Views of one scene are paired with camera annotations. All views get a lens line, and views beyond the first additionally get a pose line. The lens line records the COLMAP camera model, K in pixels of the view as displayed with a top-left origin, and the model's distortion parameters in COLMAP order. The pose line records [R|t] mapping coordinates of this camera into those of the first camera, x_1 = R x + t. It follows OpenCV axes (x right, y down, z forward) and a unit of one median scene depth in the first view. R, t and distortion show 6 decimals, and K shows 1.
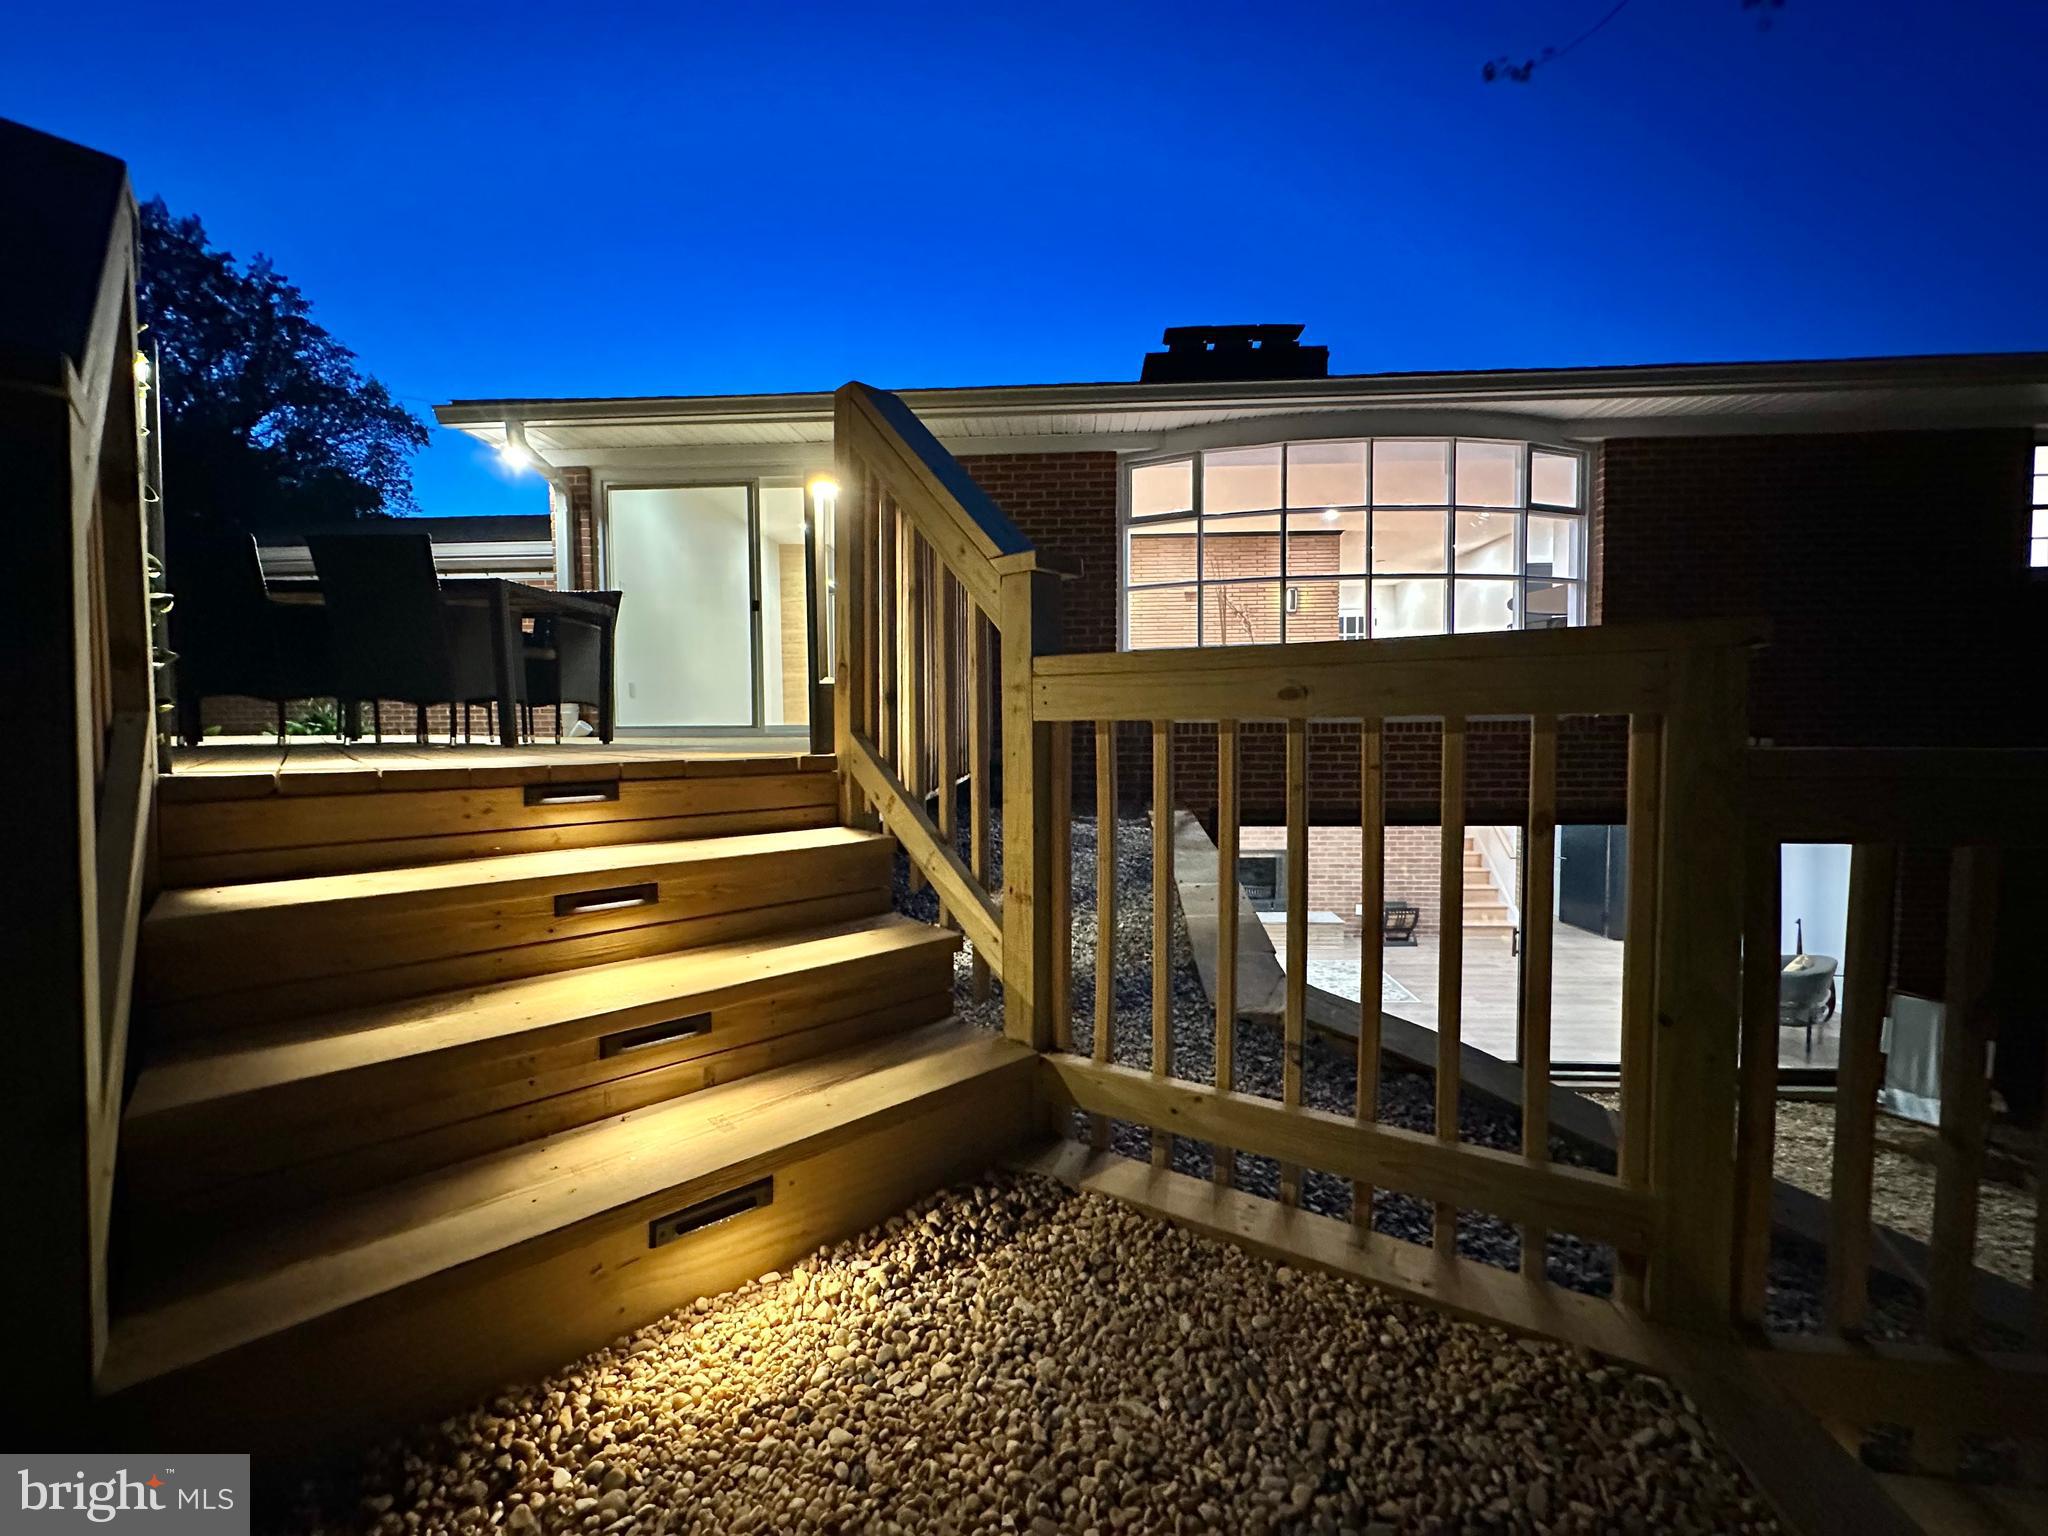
lens RADIAL K [[820.0, 0, 1024.0], [0, 820.0, 768.0], [0, 0, 1]] dist [-0.002022, 0.000288]
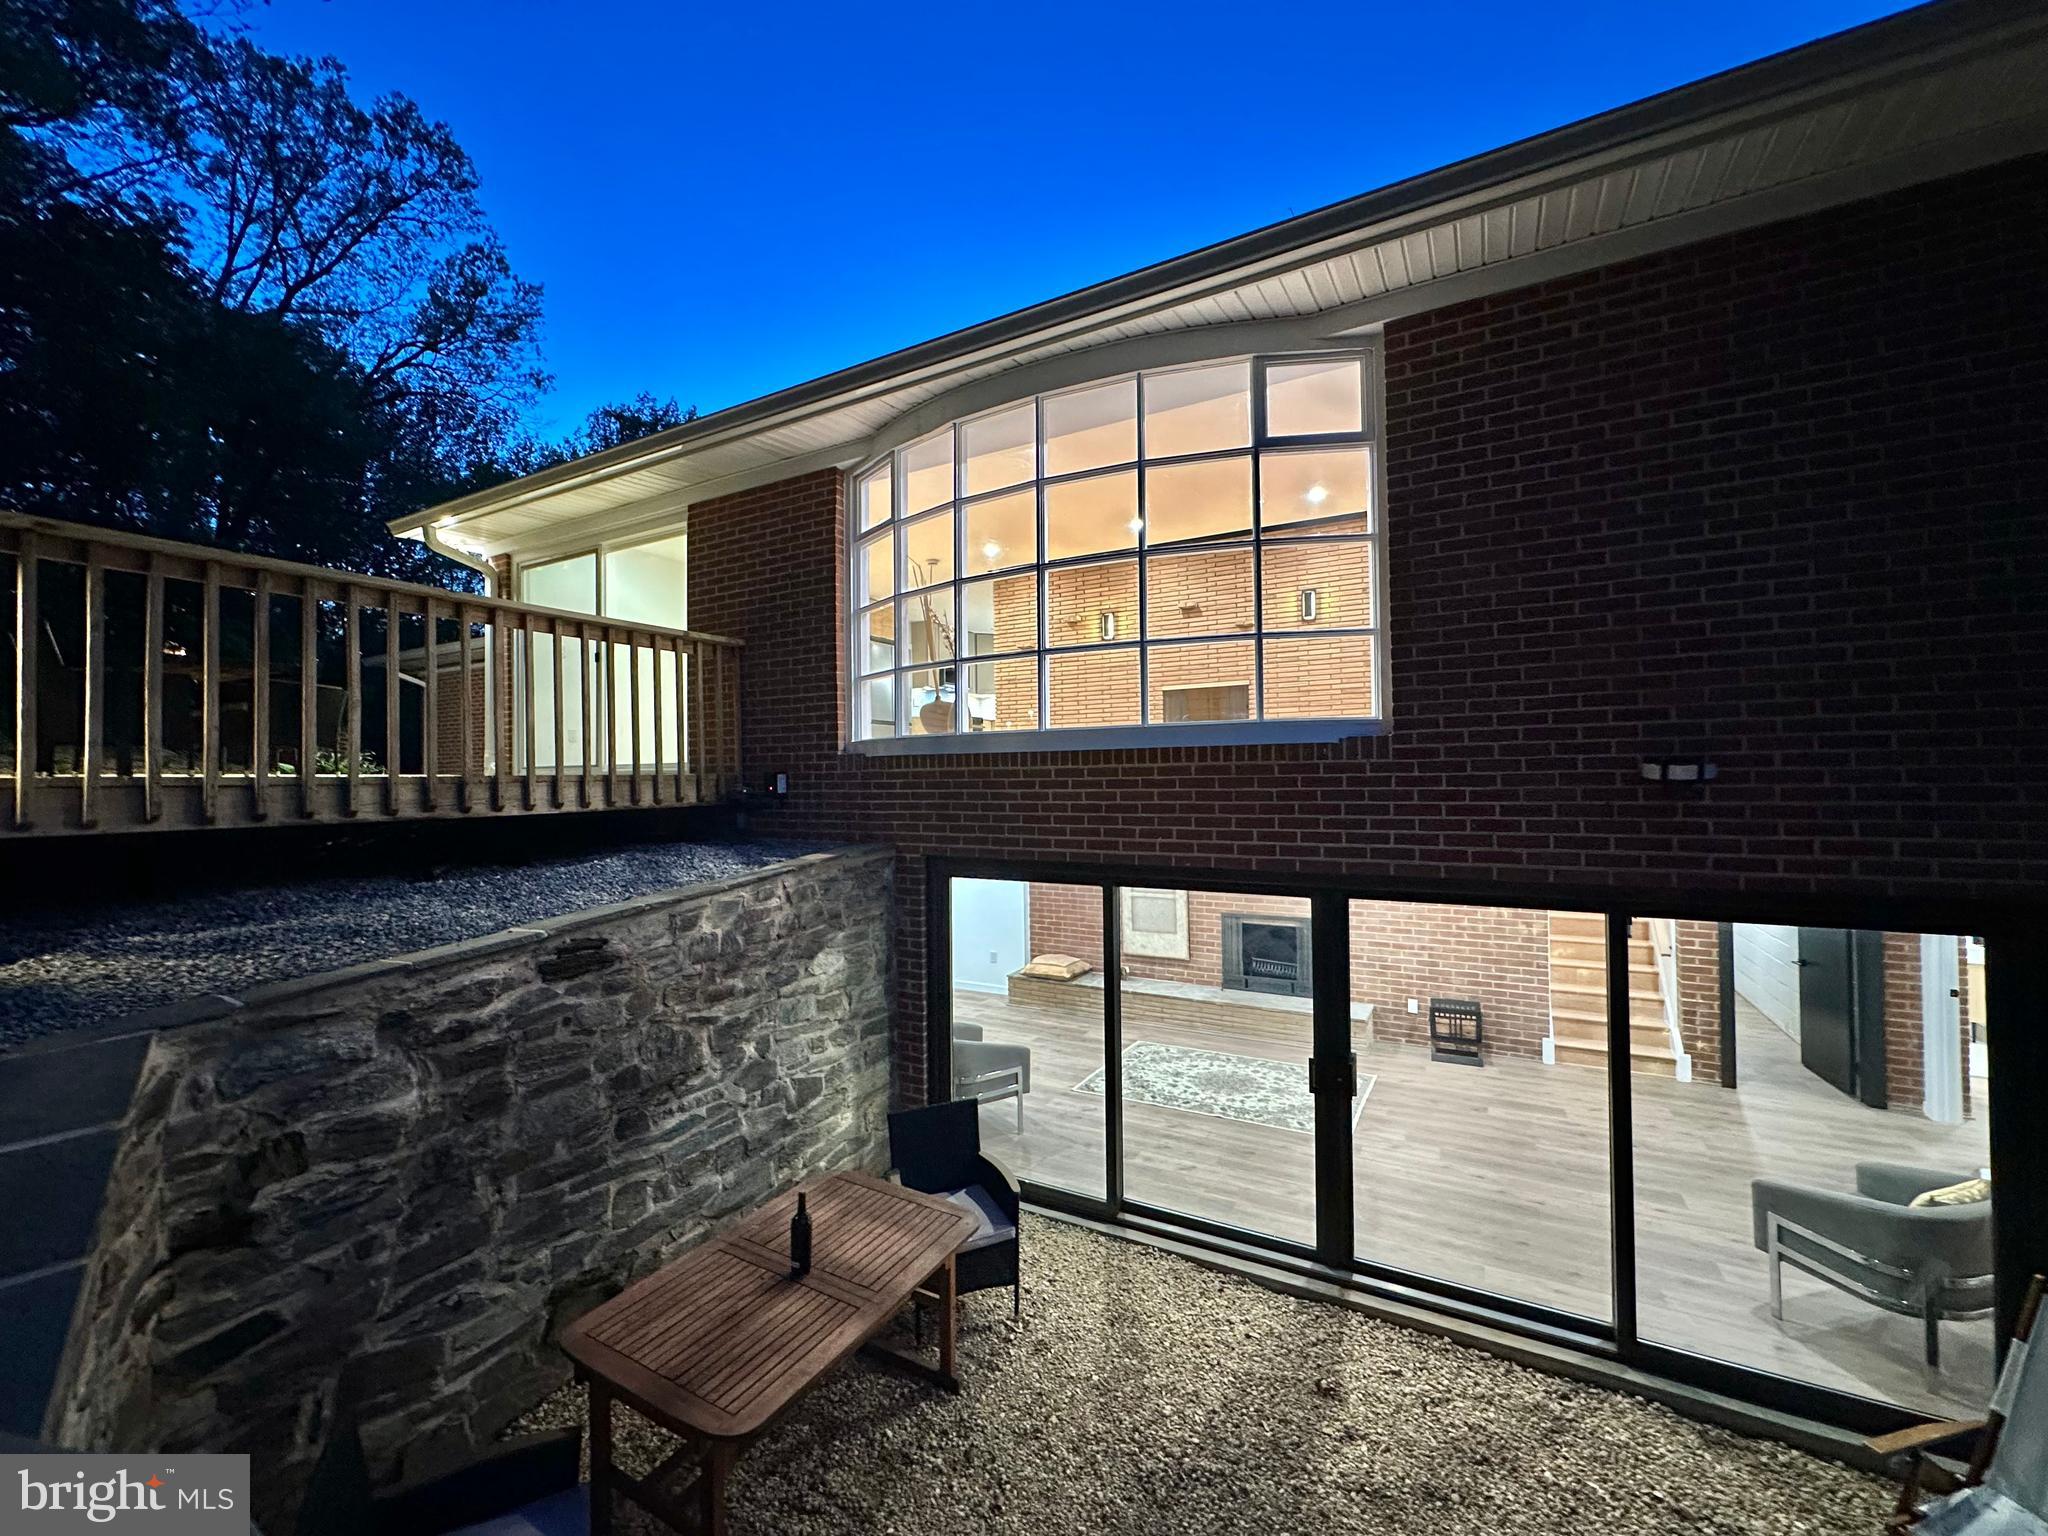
lens RADIAL K [[817.0, 0, 1024.0], [0, 817.0, 768.0], [0, 0, 1]] dist [-0.000005, 0.000049]
pose [[0.898659, -0.009688, -0.438540, 0.710639], [-0.014962, 0.998497, -0.052719, 0.001737], [0.438392, 0.053938, 0.897164, 0.279501]]
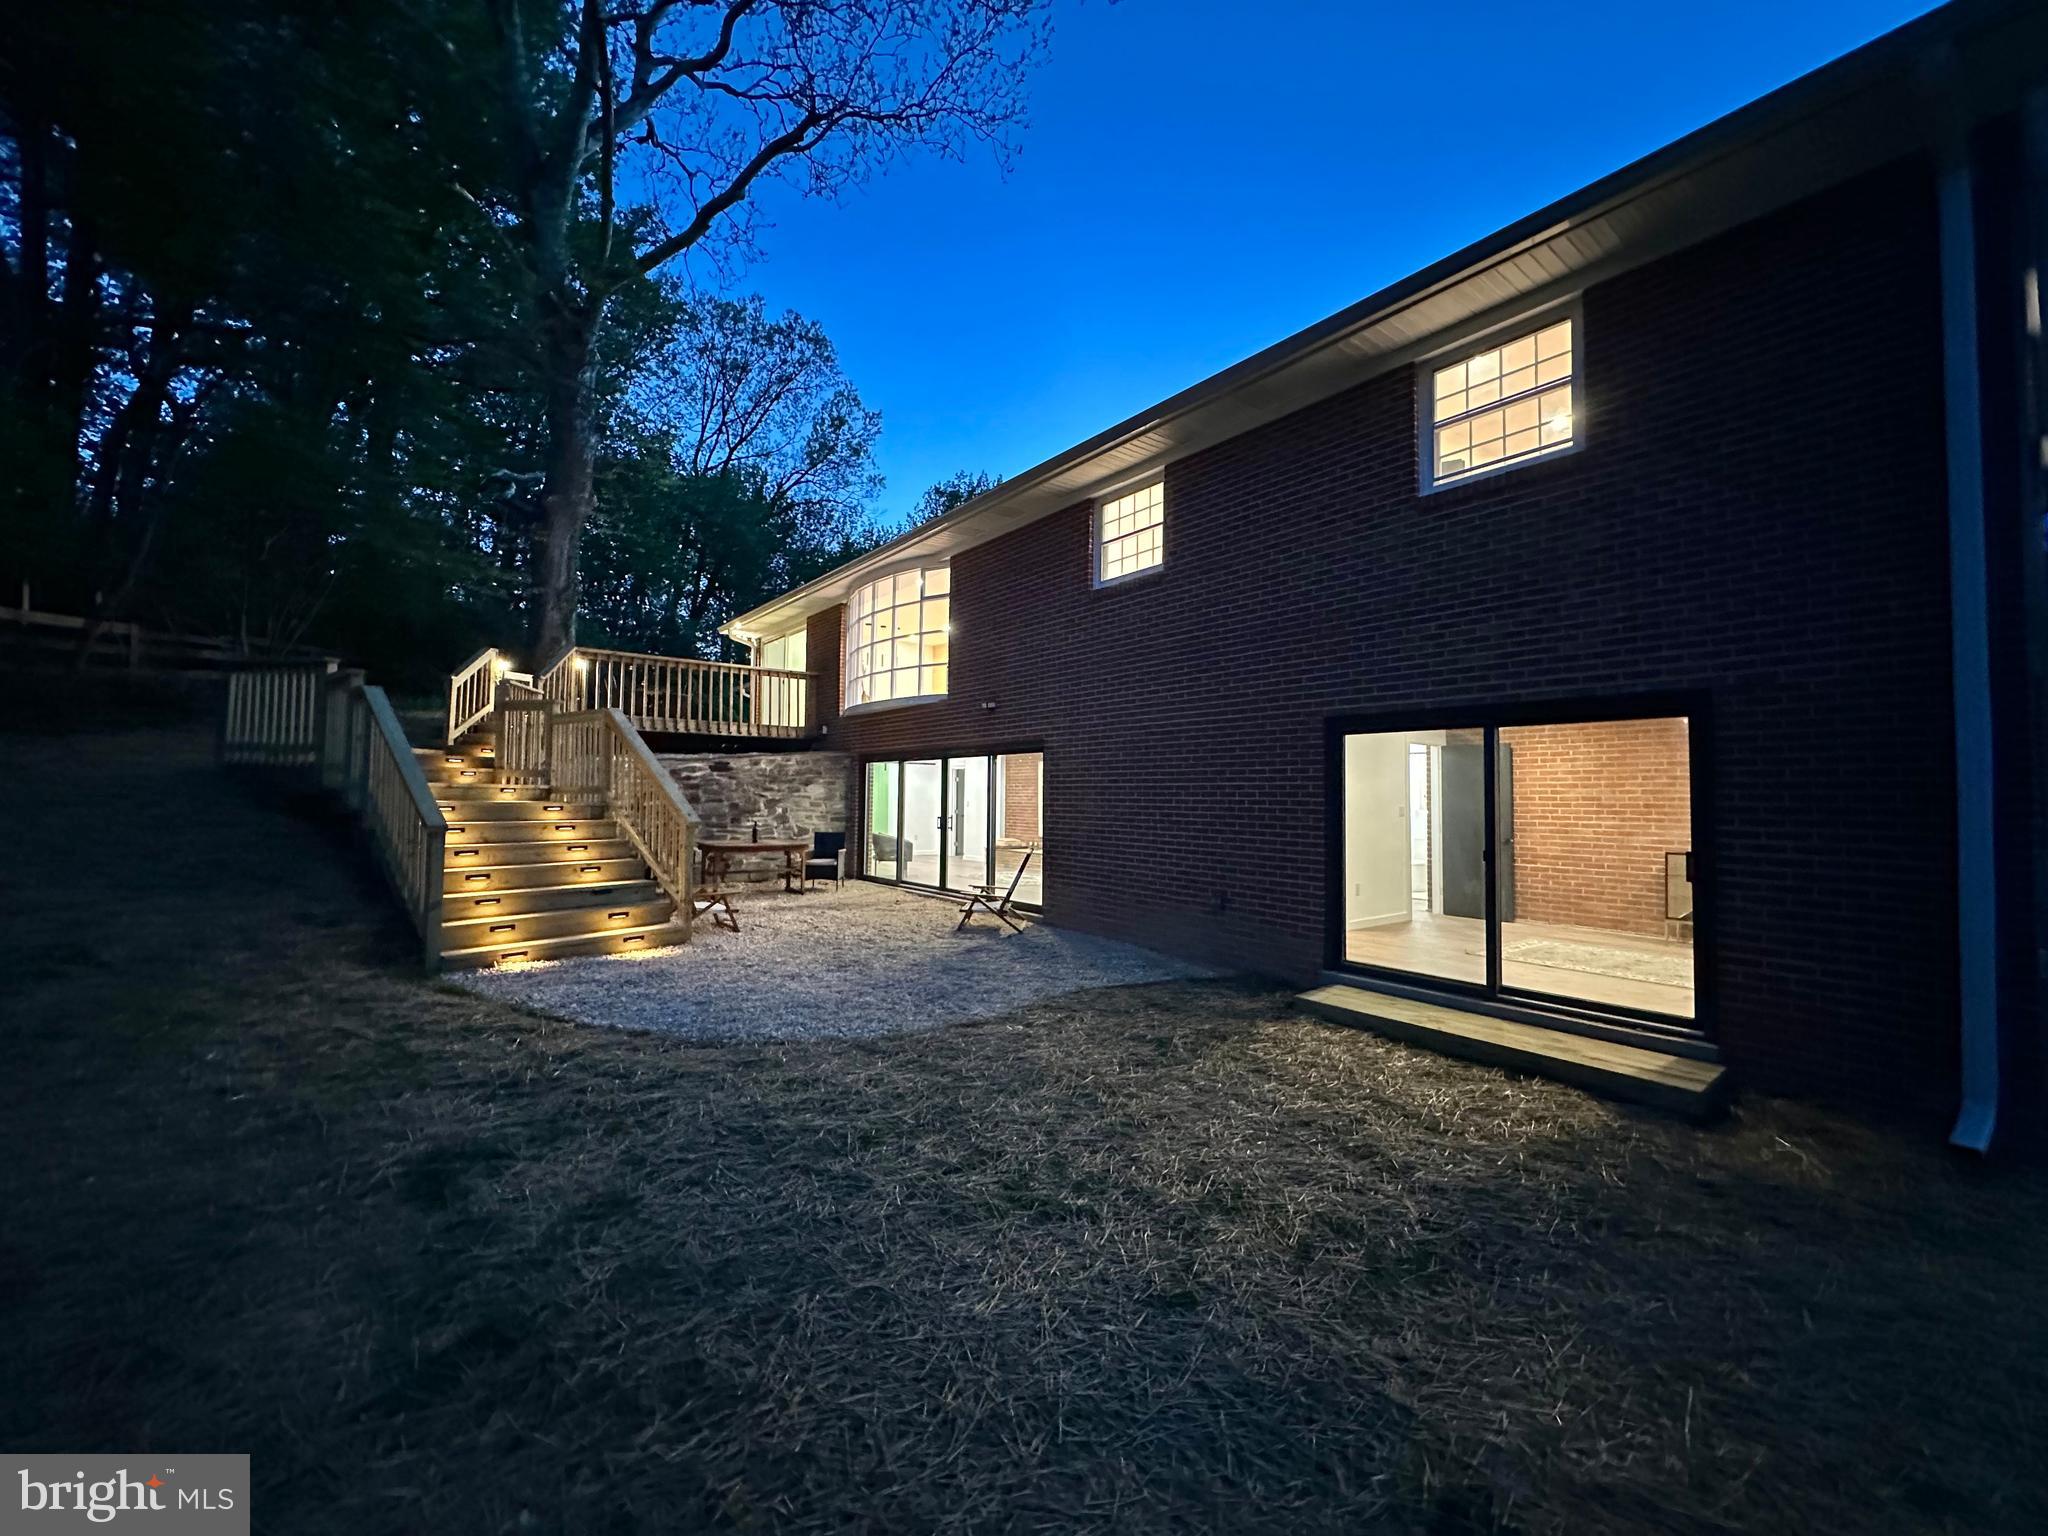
lens RADIAL K [[820.0, 0, 1024.0], [0, 820.0, 768.0], [0, 0, 1]] dist [-0.002022, 0.000288]
pose [[0.655695, -0.014712, -0.754883, 2.218335], [-0.051415, 0.996619, -0.064083, 0.208132], [0.753273, 0.080831, 0.652722, -0.097980]]
